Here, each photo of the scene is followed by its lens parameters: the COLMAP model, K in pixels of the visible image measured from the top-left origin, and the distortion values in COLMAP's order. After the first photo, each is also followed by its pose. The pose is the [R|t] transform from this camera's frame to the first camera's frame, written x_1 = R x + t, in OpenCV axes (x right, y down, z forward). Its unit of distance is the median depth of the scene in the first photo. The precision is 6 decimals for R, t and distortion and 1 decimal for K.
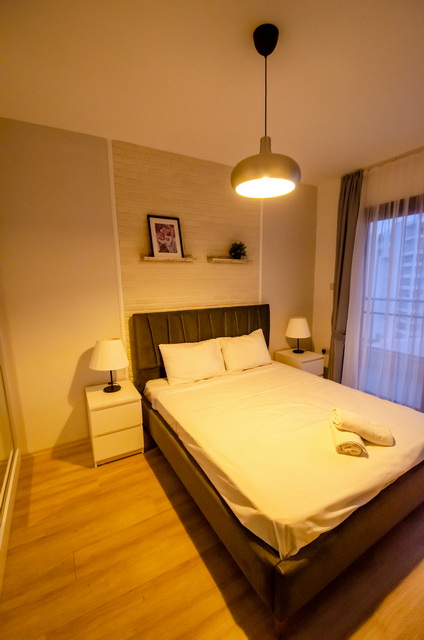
lens RADIAL K [[279.1, 0, 222.6], [0, 279.1, 327.2], [0, 0, 1]] dist [0.012444, -0.020030]
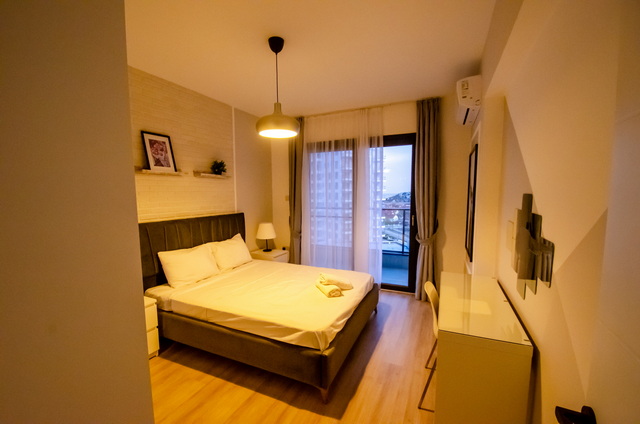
lens RADIAL K [[279.1, 0, 311.3], [0, 279.1, 221.1], [0, 0, 1]] dist [0.012444, -0.020030]
pose [[0.836819, -0.047325, 0.545430, -0.308564], [0.084801, 0.995438, -0.043734, 0.039376], [-0.540872, 0.082851, 0.837014, -0.198374]]
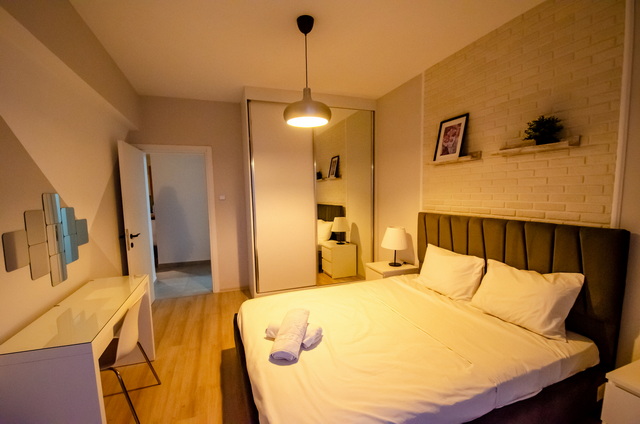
lens RADIAL K [[279.1, 0, 311.3], [0, 279.1, 221.1], [0, 0, 1]] dist [0.012444, -0.020030]
pose [[-0.210875, 0.118864, -0.970259, 0.870512], [-0.136575, 0.979261, 0.149650, -0.116830], [0.967925, 0.164071, -0.190267, 0.747687]]
